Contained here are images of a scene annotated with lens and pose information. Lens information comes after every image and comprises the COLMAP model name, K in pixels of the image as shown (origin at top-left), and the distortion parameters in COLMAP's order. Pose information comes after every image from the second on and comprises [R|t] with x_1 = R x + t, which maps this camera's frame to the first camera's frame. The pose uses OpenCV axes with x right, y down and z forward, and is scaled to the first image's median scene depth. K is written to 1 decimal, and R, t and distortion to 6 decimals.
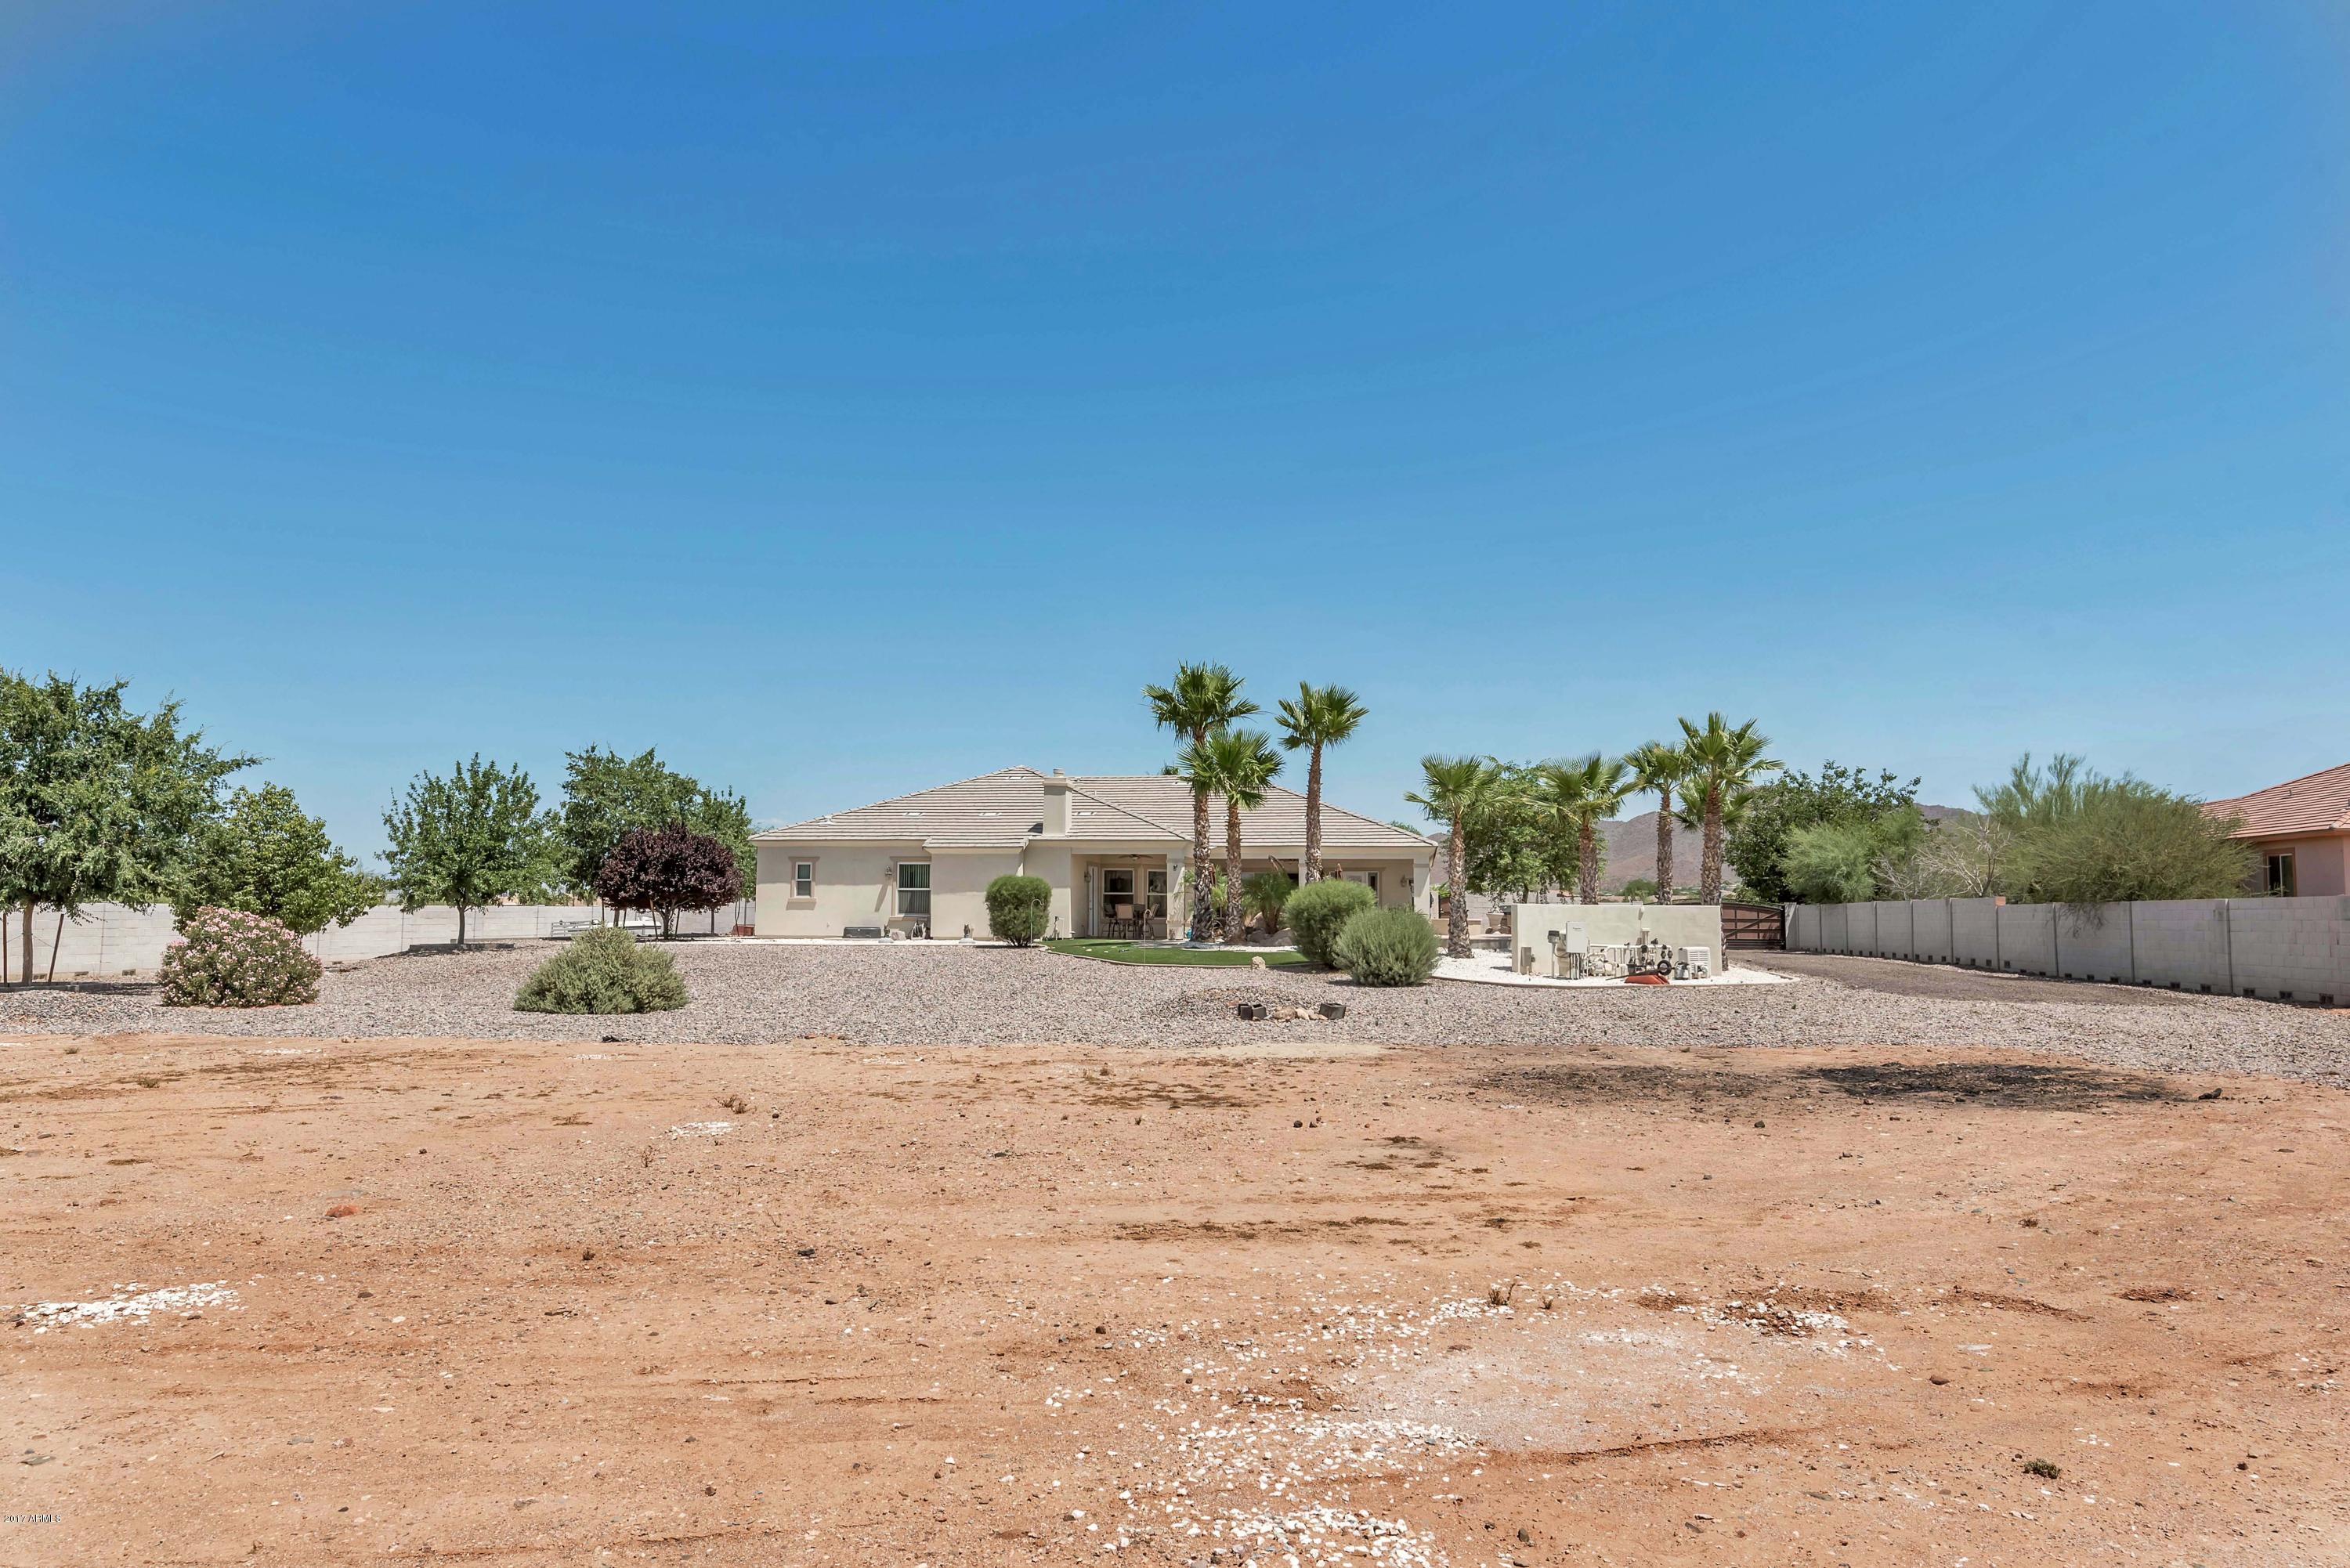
lens RADIAL K [[1564.7, 0, 1175.0], [0, 1564.7, 784.0], [0, 0, 1]] dist [0.000354, -0.000006]
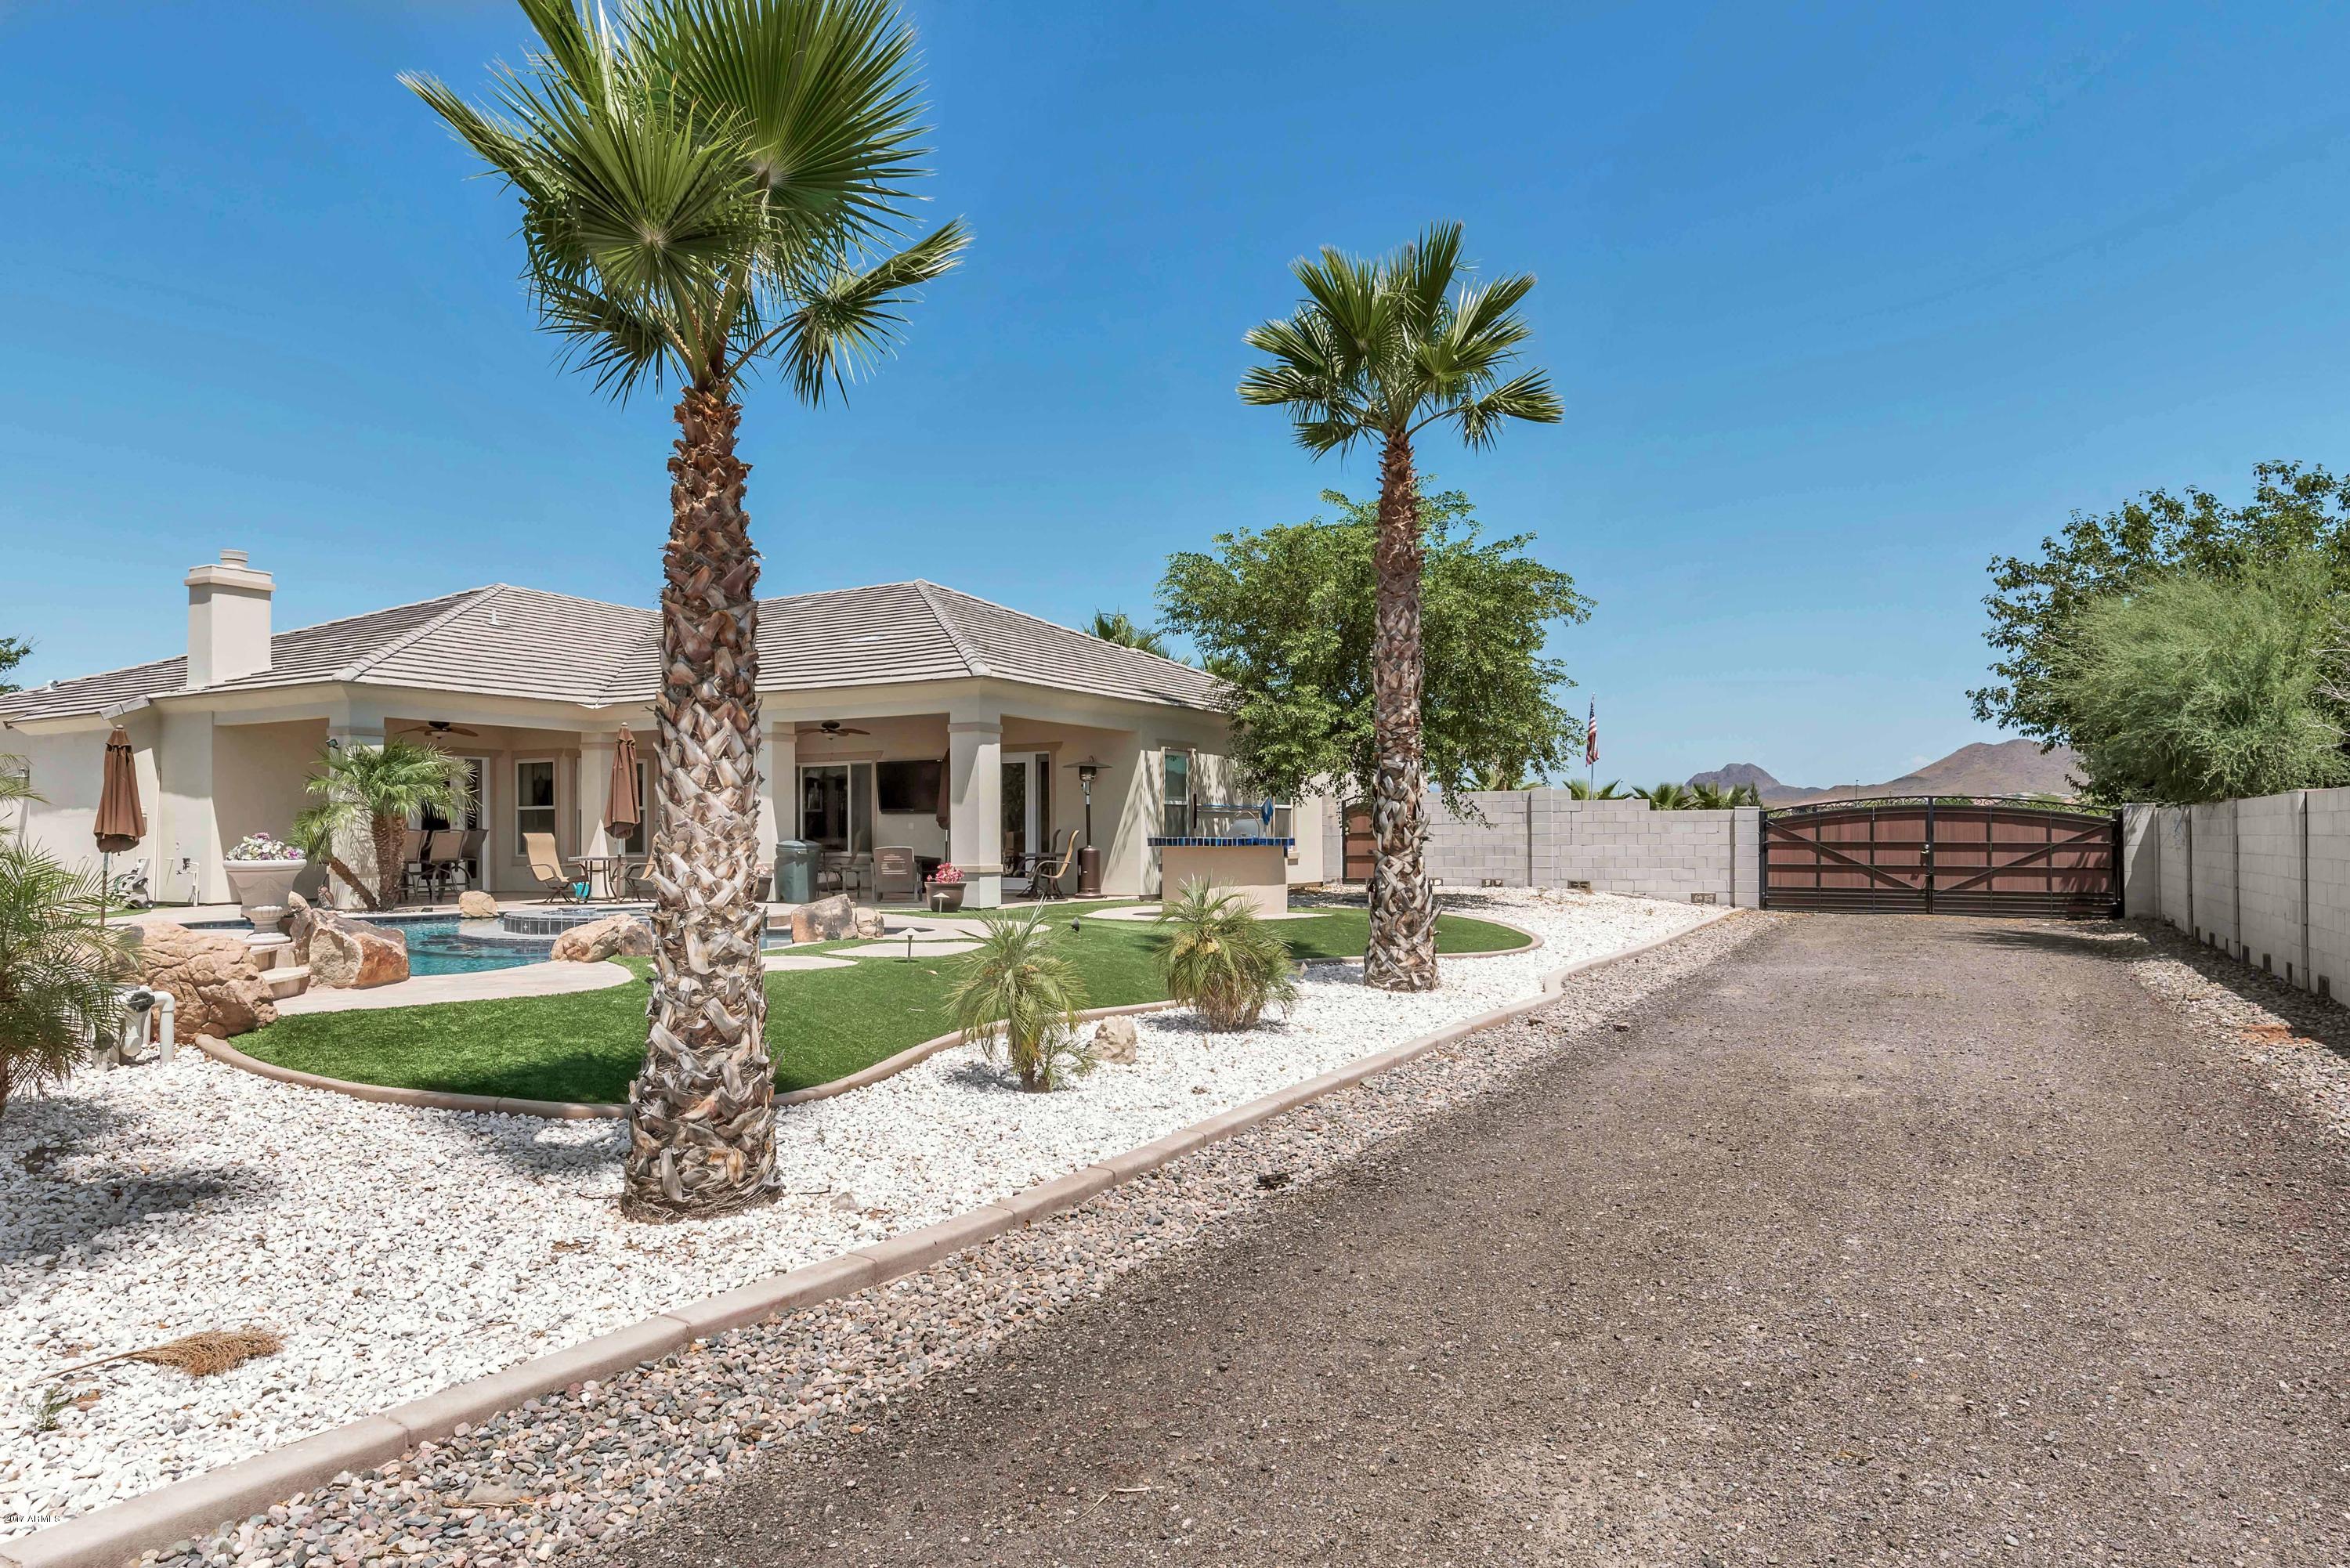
lens RADIAL K [[1352.0, 0, 1175.0], [0, 1352.0, 784.0], [0, 0, 1]] dist [0.000697, -0.000890]
pose [[0.926382, -0.025210, -0.375740, 0.317552], [0.041493, 0.998515, 0.035306, 0.052289], [0.374291, -0.048298, 0.926053, 0.630627]]
